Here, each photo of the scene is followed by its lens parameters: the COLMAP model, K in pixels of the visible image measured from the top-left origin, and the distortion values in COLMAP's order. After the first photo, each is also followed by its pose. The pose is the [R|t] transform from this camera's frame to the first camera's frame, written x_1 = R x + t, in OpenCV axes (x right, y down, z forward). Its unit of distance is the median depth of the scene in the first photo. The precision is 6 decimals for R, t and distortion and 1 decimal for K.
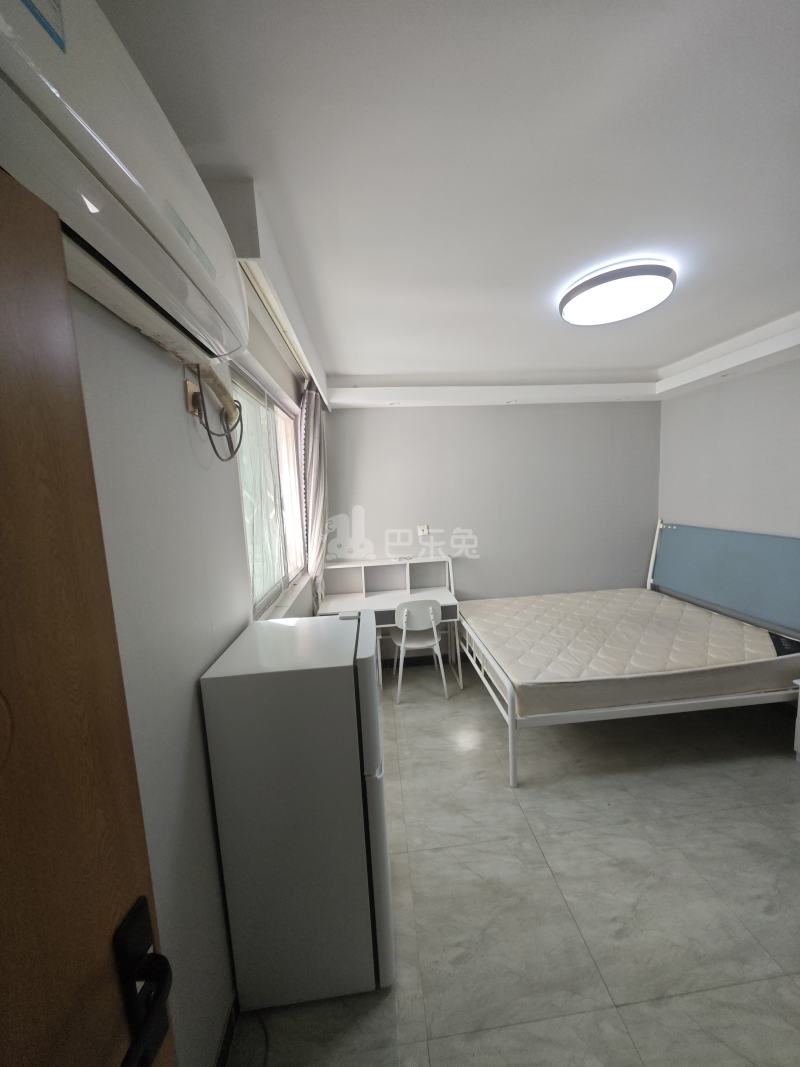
lens RADIAL K [[378.0, 0, 407.7], [0, 378.0, 532.1], [0, 0, 1]] dist [-0.002680, 0.000199]
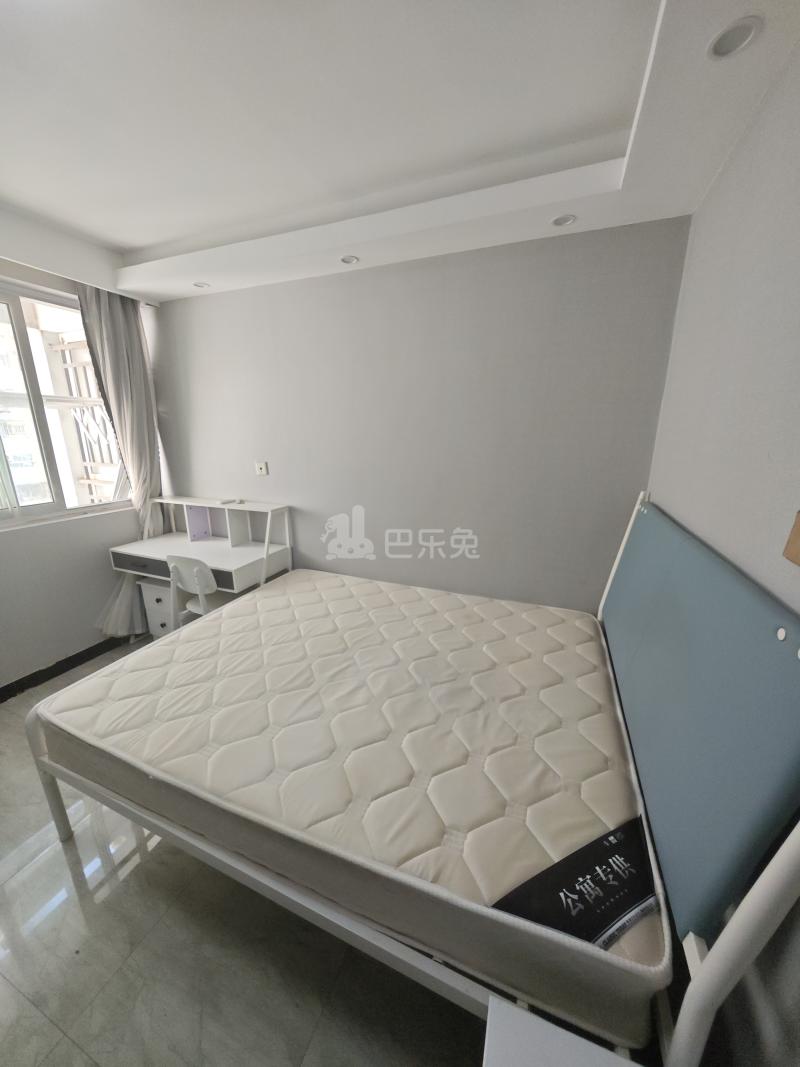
lens RADIAL K [[378.0, 0, 407.0], [0, 378.0, 533.0], [0, 0, 1]] dist [-0.002680, 0.000199]
pose [[0.888447, 0.164606, -0.428447, 0.829733], [-0.095954, 0.979463, 0.177328, -0.051617], [0.448837, -0.116435, 0.885995, 0.577073]]
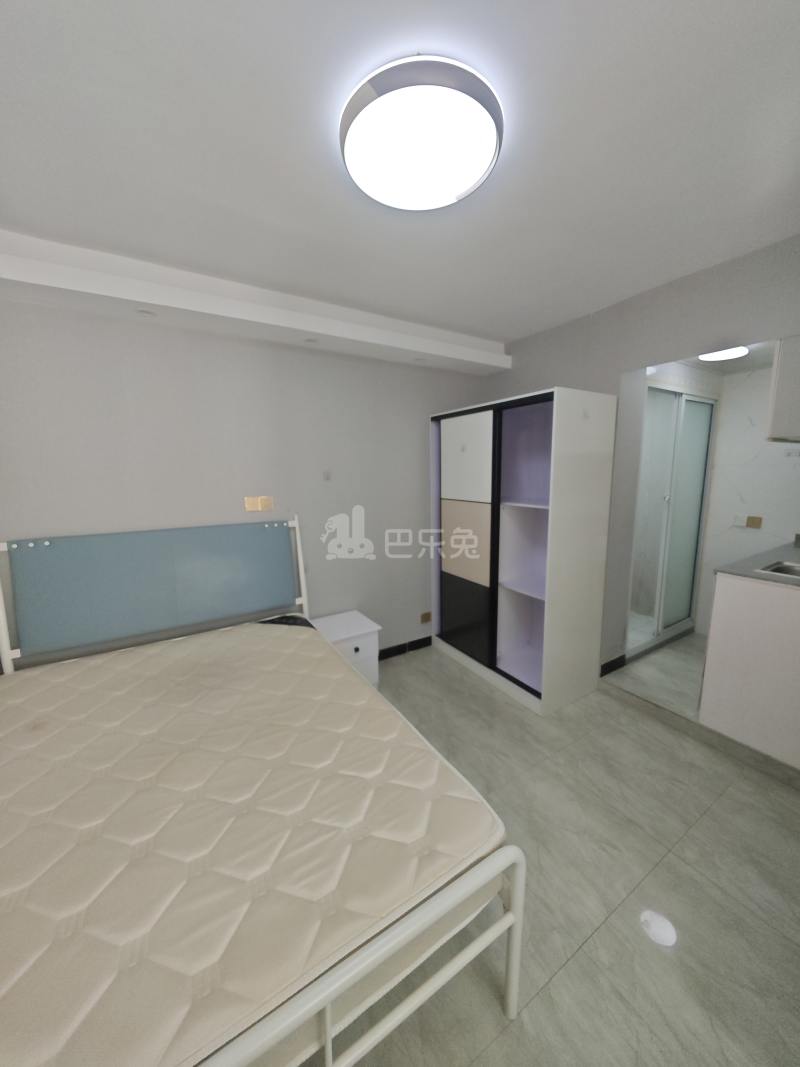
lens RADIAL K [[378.0, 0, 409.1], [0, 378.0, 532.3], [0, 0, 1]] dist [-0.002680, 0.000199]
pose [[-0.442427, -0.094381, 0.891825, -0.048114], [0.131088, 0.976960, 0.168422, -0.067011], [-0.887172, 0.191422, -0.419861, 0.961457]]
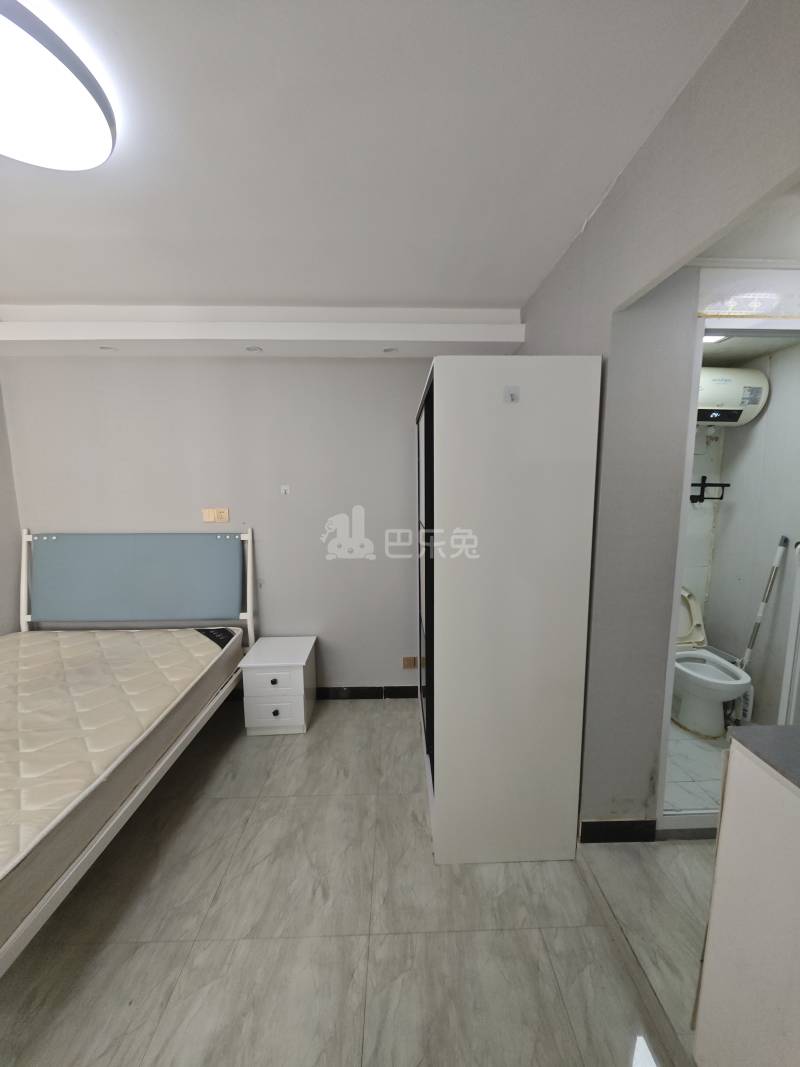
lens RADIAL K [[378.0, 0, 408.4], [0, 378.0, 532.0], [0, 0, 1]] dist [-0.002680, 0.000199]
pose [[0.069666, -0.086525, 0.993811, 0.030166], [0.110855, 0.990733, 0.078486, -0.005535], [-0.991392, 0.104701, 0.078612, 0.325369]]
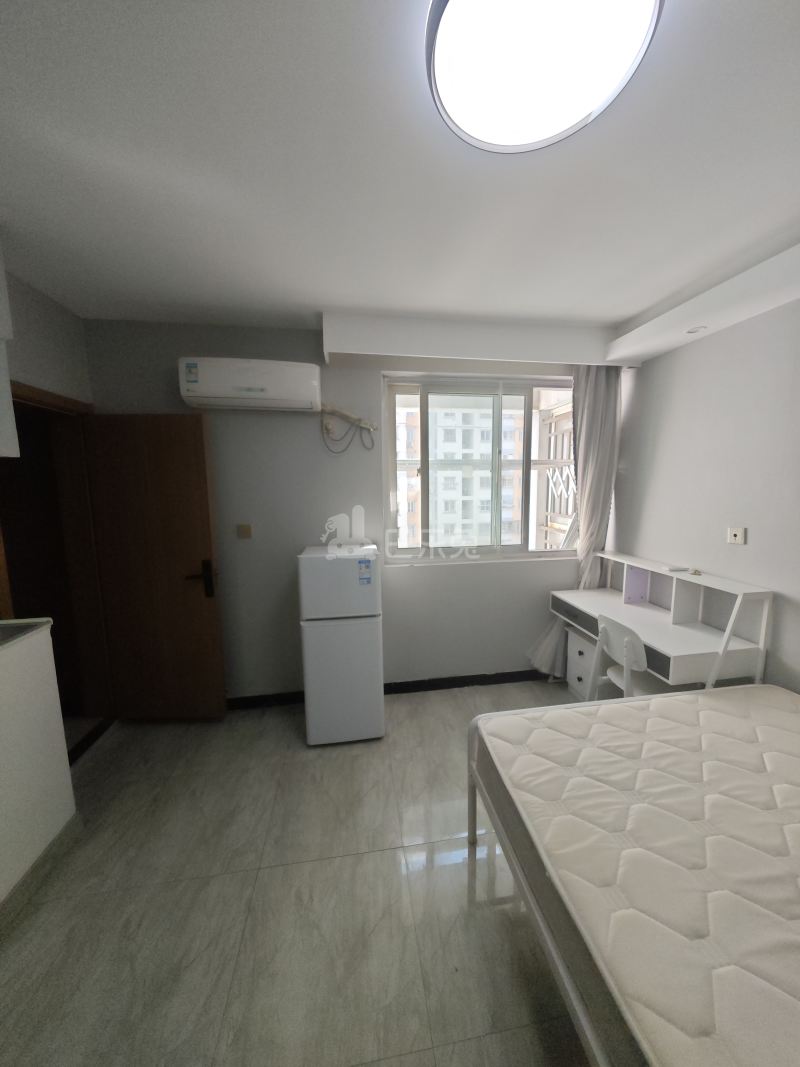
lens RADIAL K [[378.0, 0, 409.0], [0, 378.0, 534.1], [0, 0, 1]] dist [-0.002680, 0.000199]
pose [[0.057787, 0.175099, -0.982854, 0.748487], [-0.103563, 0.980239, 0.168544, -0.067197], [0.992943, 0.092048, 0.074779, 0.591152]]
